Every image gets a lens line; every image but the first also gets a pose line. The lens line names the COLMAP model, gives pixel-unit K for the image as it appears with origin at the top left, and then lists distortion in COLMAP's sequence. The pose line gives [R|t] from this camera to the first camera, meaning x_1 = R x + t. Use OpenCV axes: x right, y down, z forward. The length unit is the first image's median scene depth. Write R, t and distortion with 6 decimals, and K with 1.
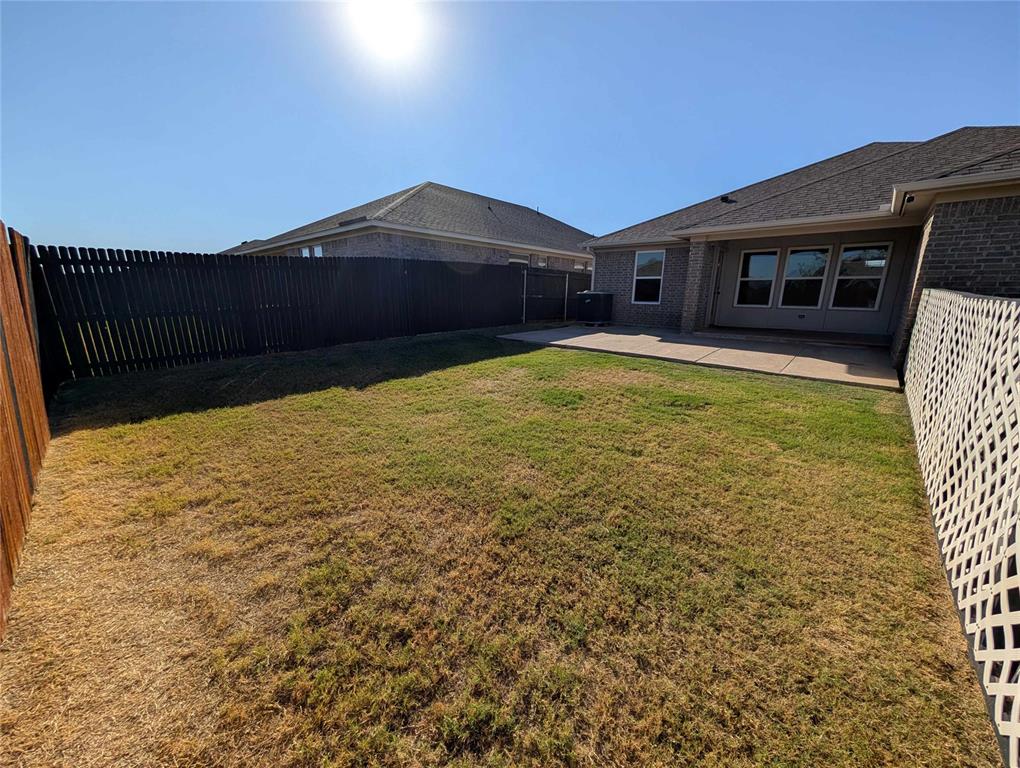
lens RADIAL K [[384.8, 0, 512.6], [0, 384.8, 389.7], [0, 0, 1]] dist [-0.000123, -0.000084]
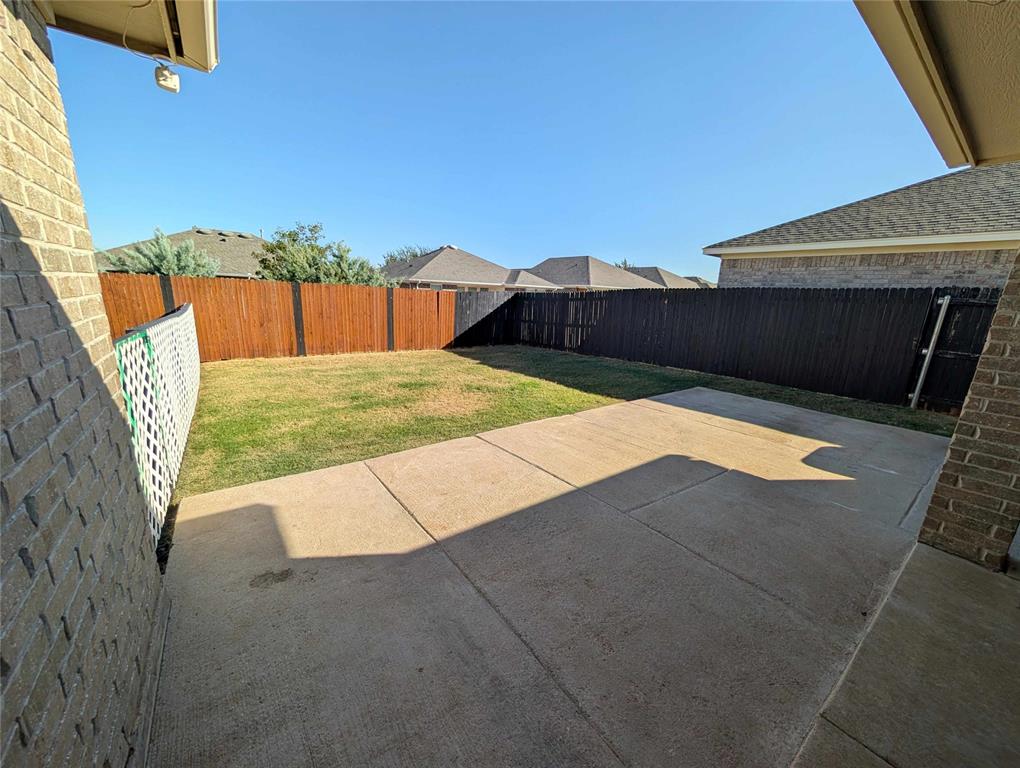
lens RADIAL K [[384.8, 0, 512.6], [0, 384.8, 389.7], [0, 0, 1]] dist [-0.000123, -0.000084]
pose [[-0.190392, 0.221813, -0.956321, 1.108495], [-0.282527, 0.920547, 0.269763, -0.357950], [0.940175, 0.321547, -0.112597, 1.150091]]
